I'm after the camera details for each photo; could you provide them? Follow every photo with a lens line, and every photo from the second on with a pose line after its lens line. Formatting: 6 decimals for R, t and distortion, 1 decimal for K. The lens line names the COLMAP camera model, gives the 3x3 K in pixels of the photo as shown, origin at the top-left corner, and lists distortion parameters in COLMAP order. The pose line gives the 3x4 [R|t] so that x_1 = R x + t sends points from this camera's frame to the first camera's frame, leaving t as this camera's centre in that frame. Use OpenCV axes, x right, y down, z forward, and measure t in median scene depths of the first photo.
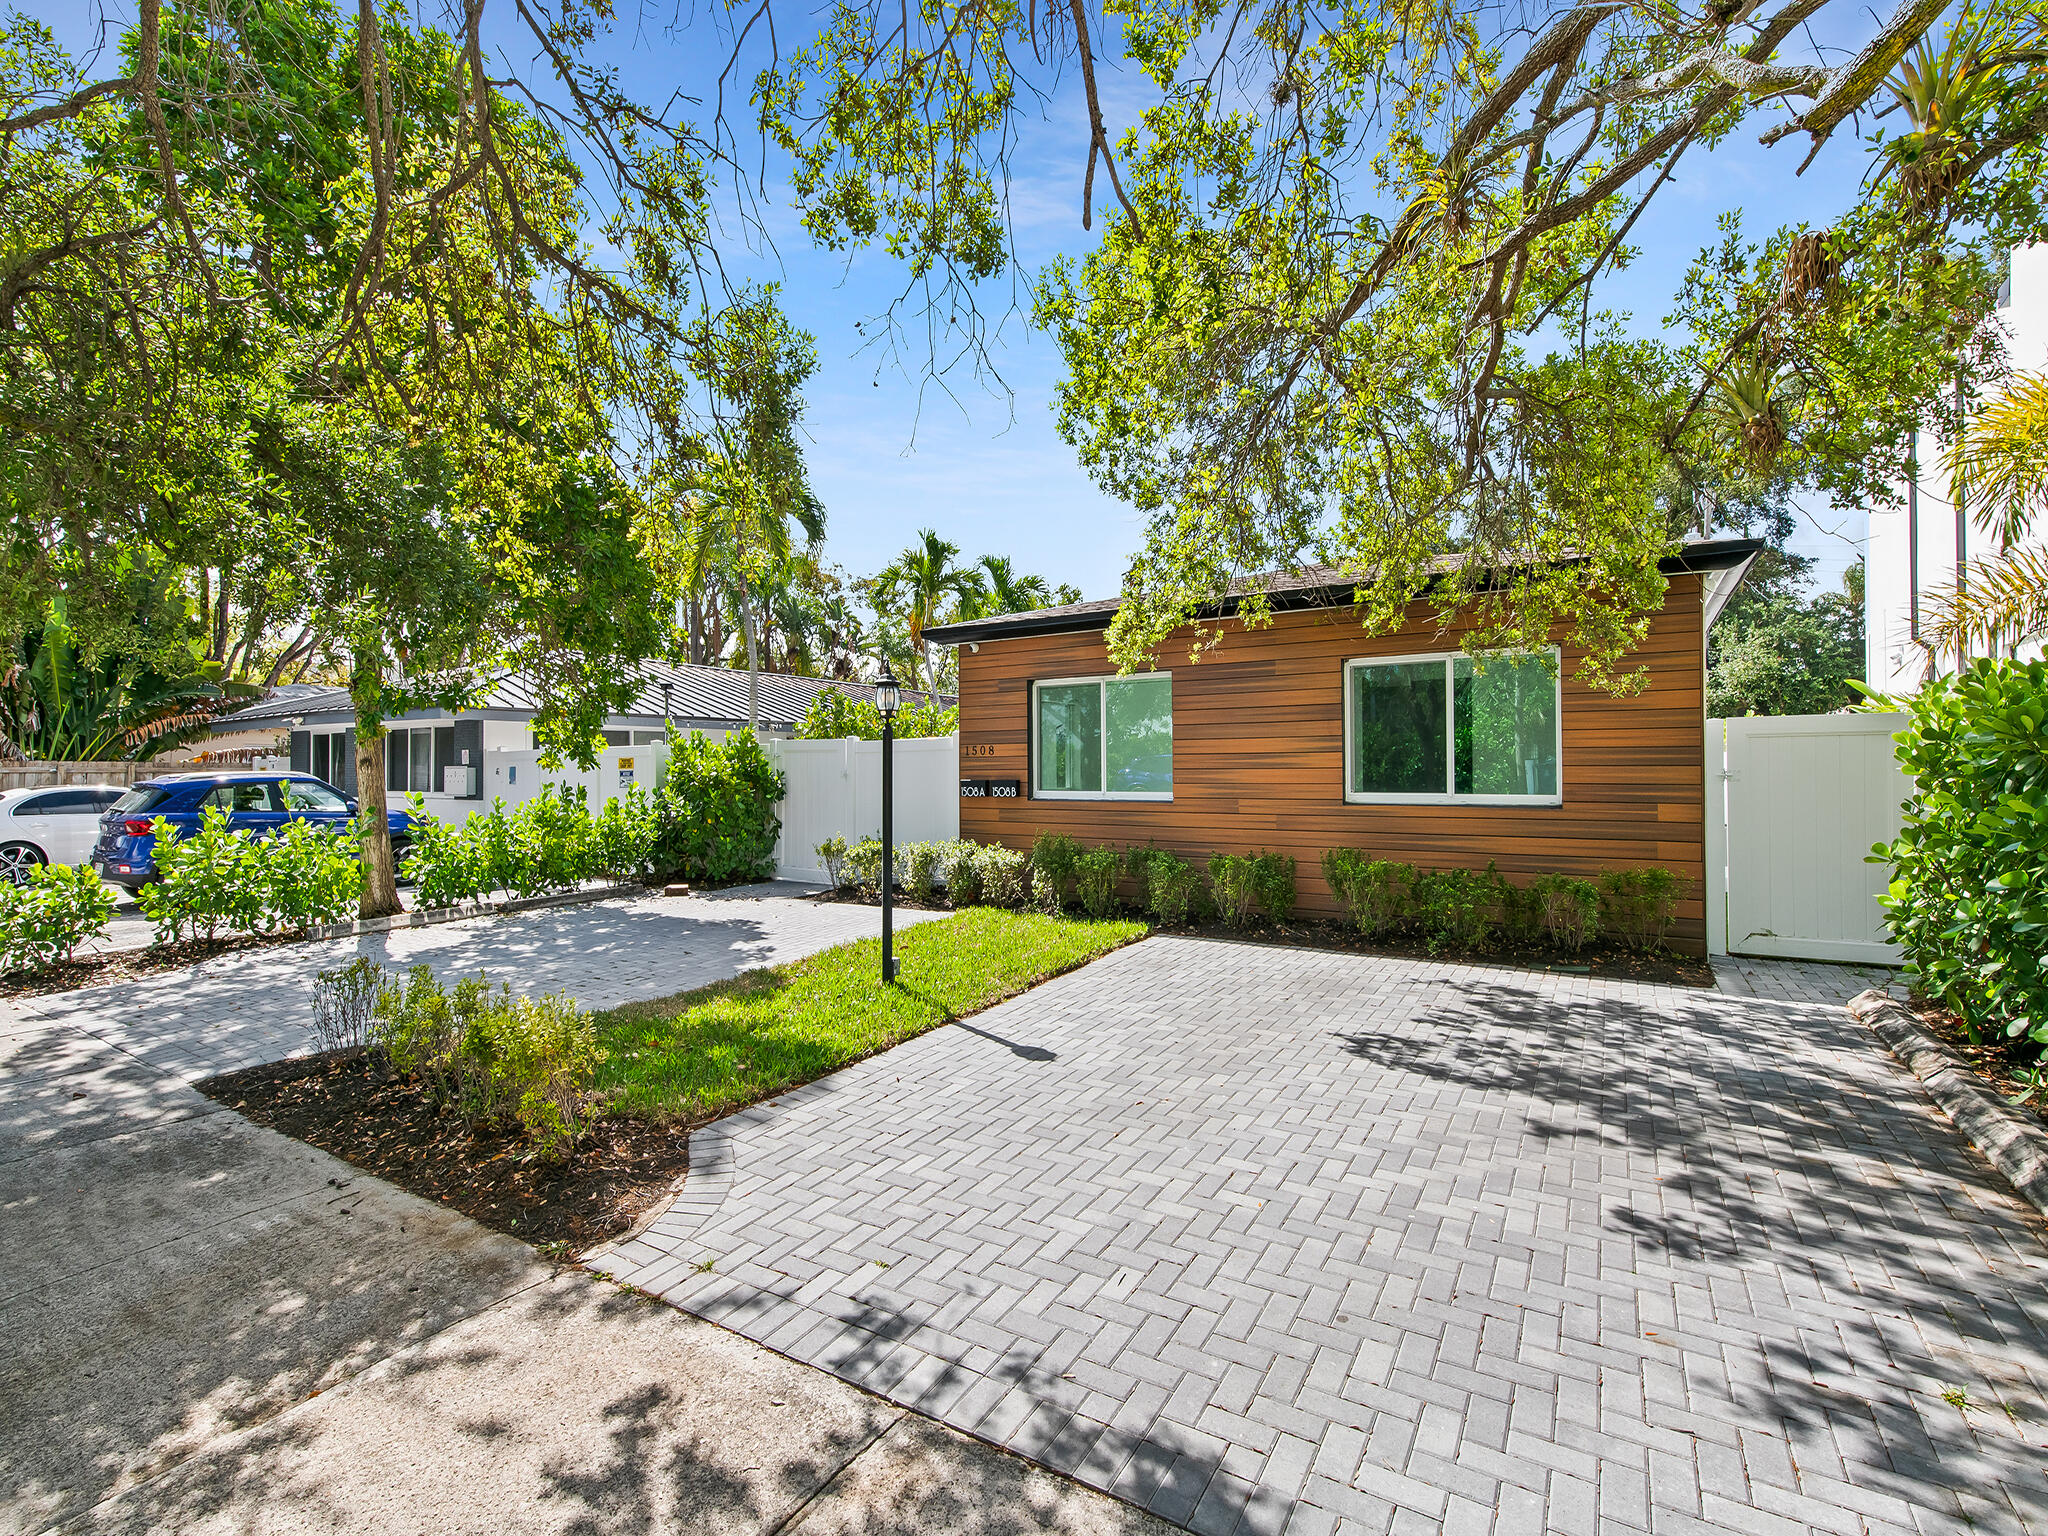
lens RADIAL K [[963.5, 0, 1017.6], [0, 963.5, 764.2], [0, 0, 1]] dist [0.000905, -0.002847]
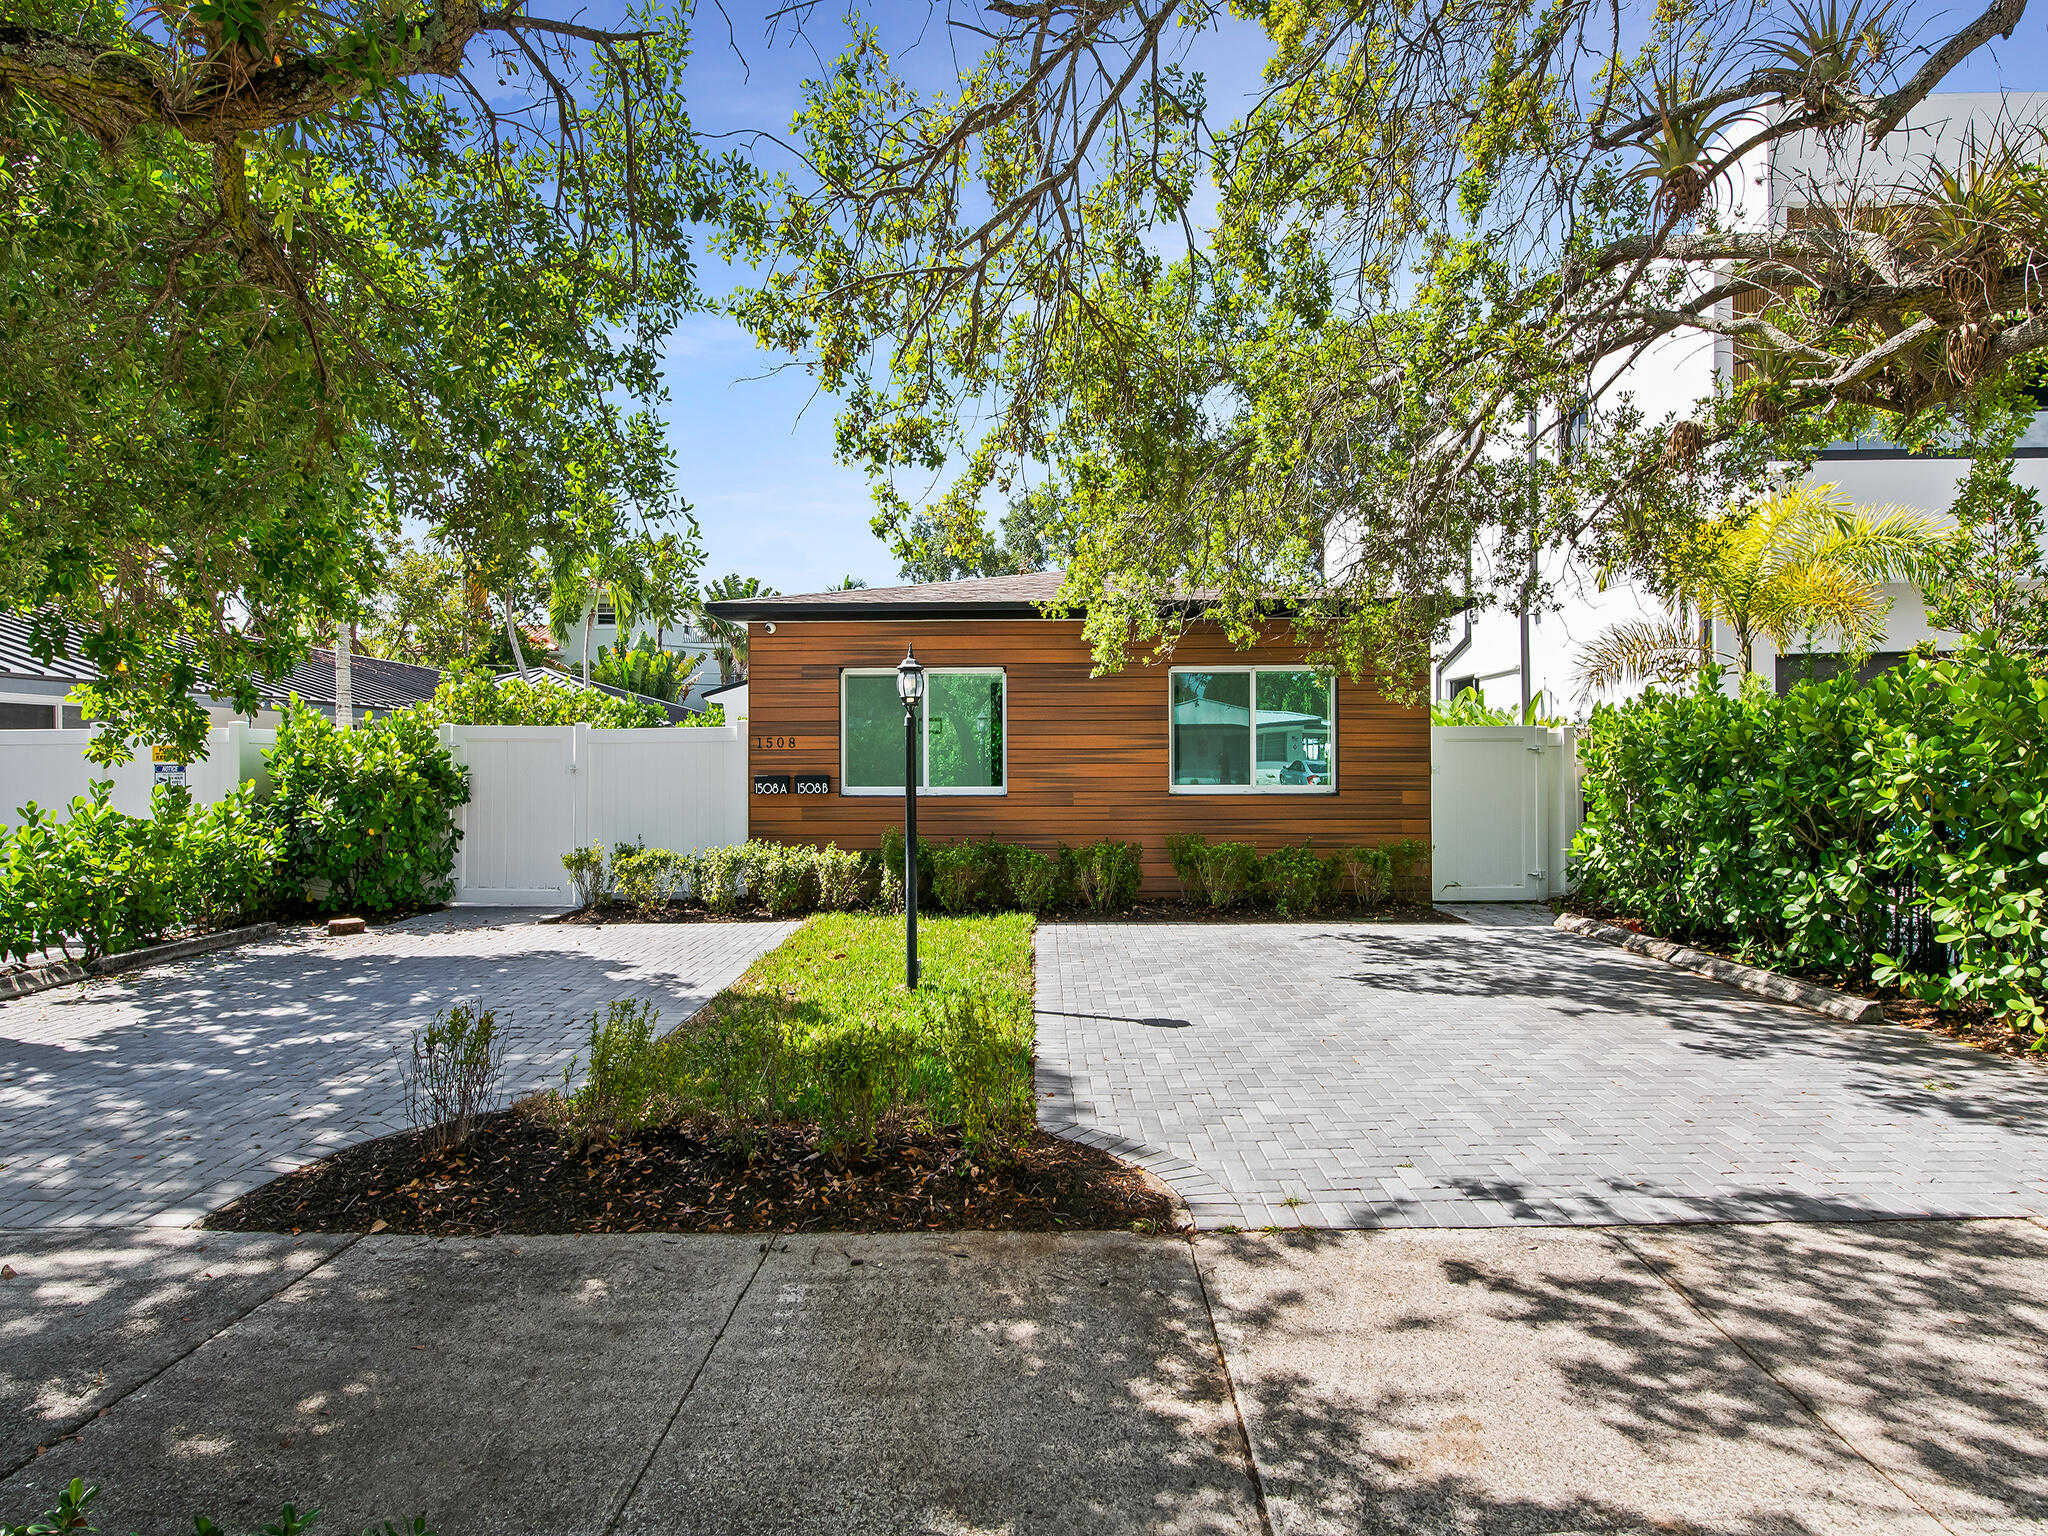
lens RADIAL K [[1058.7, 0, 1021.8], [0, 1058.7, 768.7], [0, 0, 1]] dist [0.002437, 0.001496]
pose [[0.845294, 0.001406, 0.534300, -0.825522], [-0.004066, 0.999985, 0.003802, 0.012166], [-0.534286, -0.005387, 0.845286, 0.090897]]
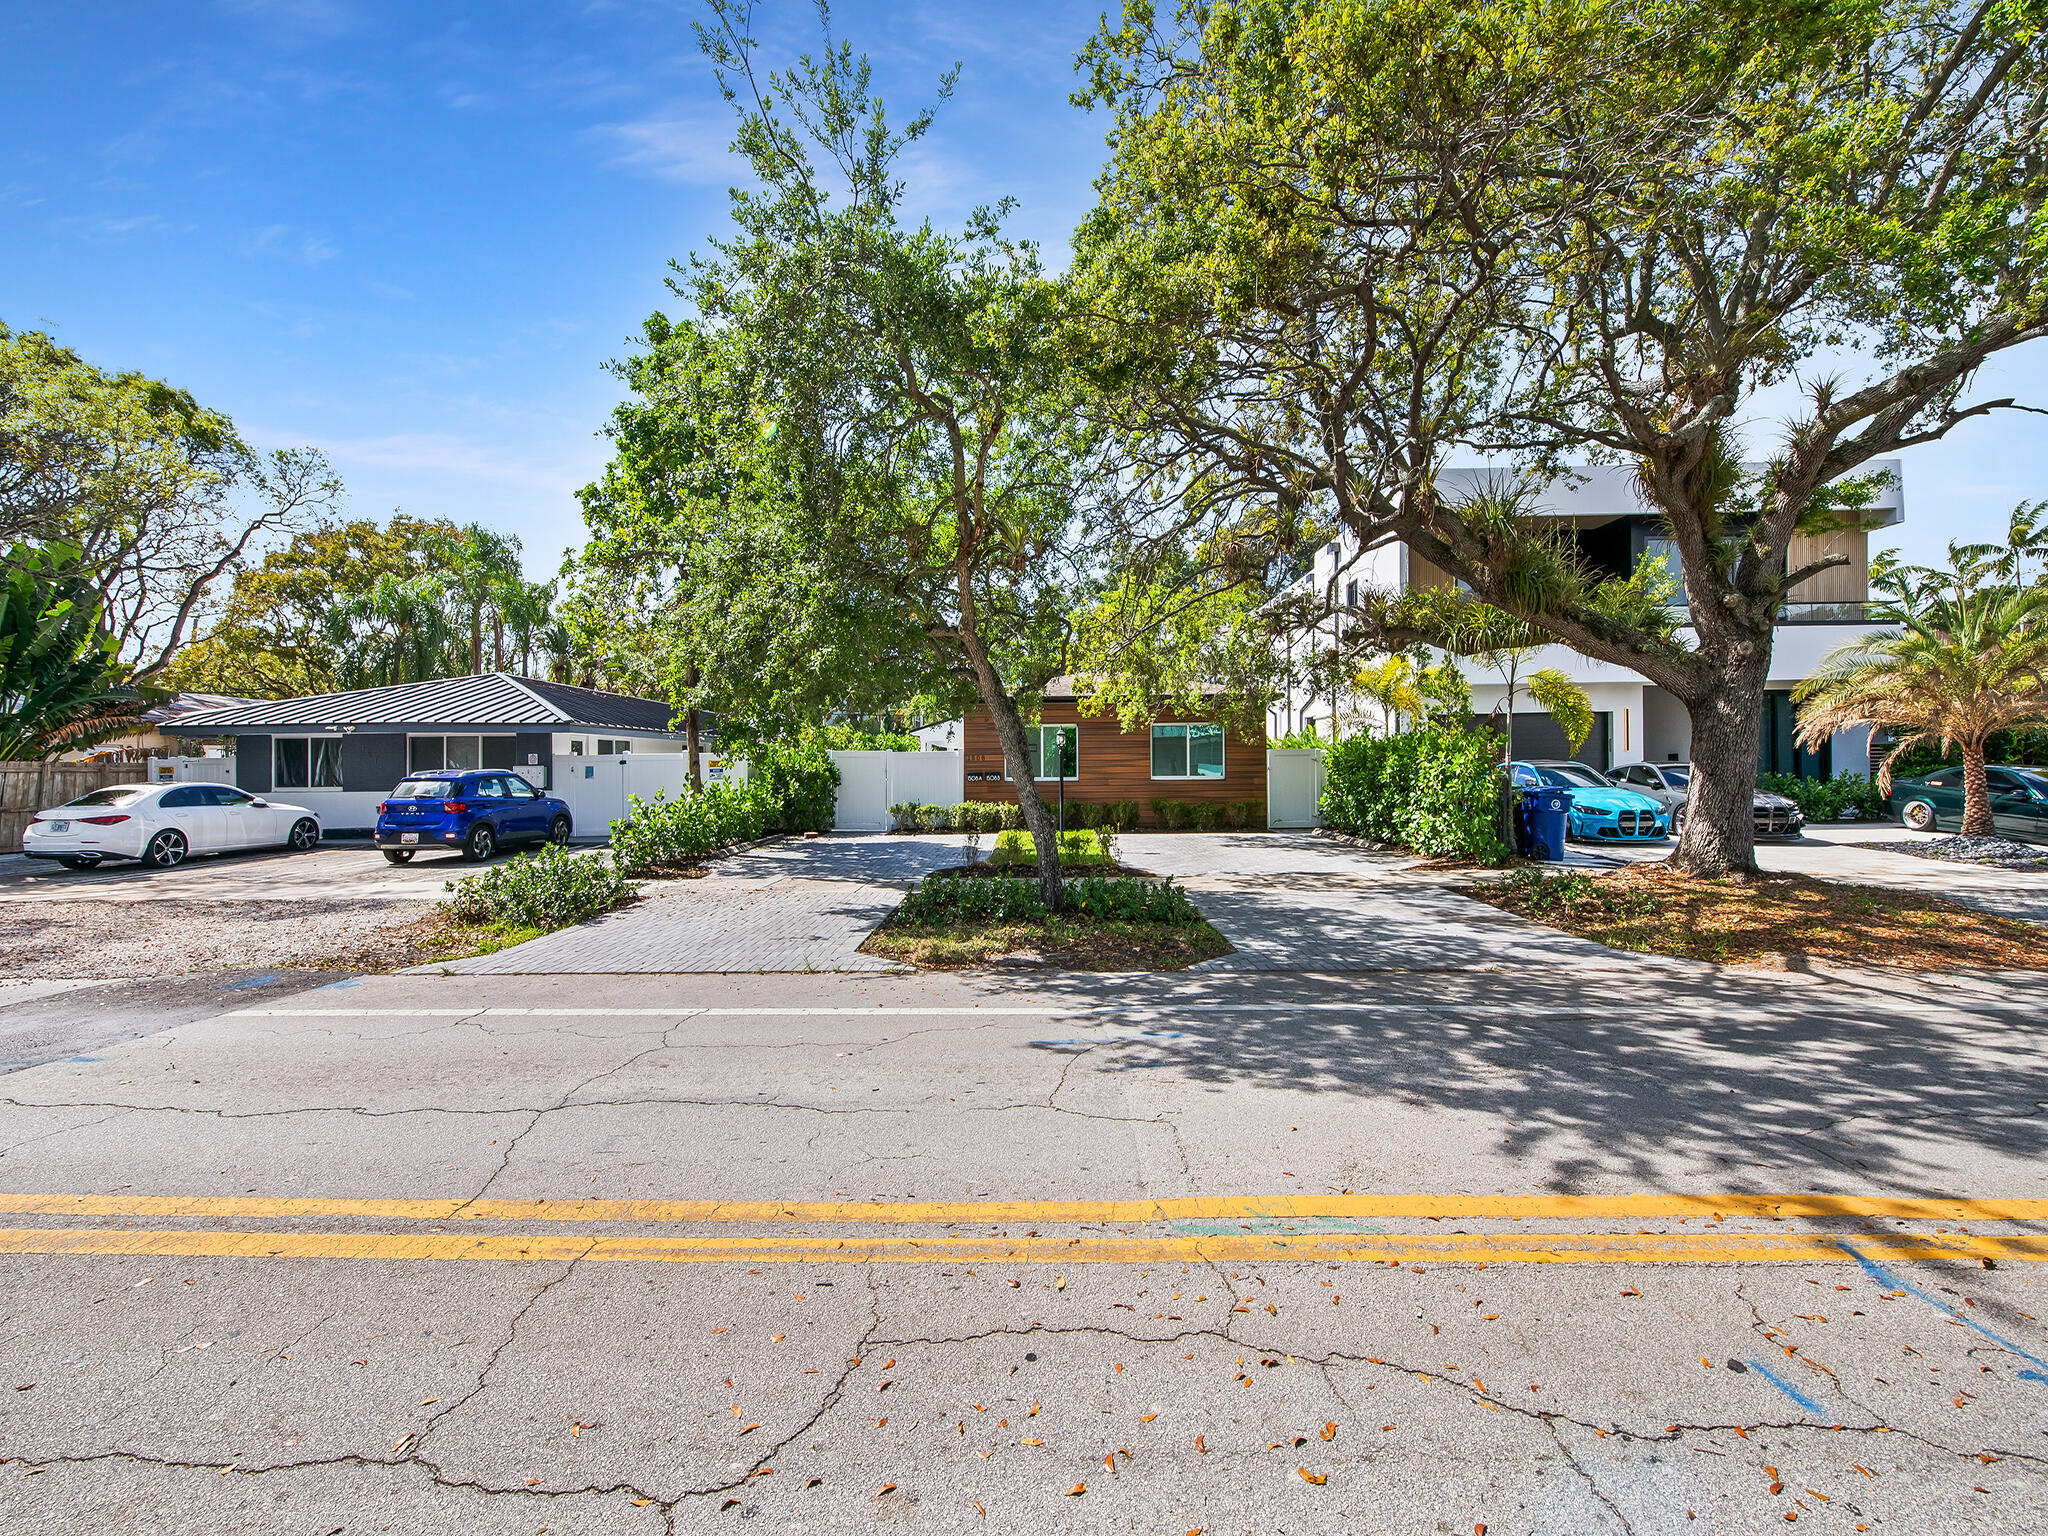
lens RADIAL K [[811.2, 0, 1019.0], [0, 811.2, 763.2], [0, 0, 1]] dist [-0.000374, -0.002818]
pose [[0.855192, 0.001353, 0.518310, -1.969077], [0.000250, 0.999995, -0.003023, 0.004932], [-0.518312, 0.002715, 0.855188, -1.233531]]
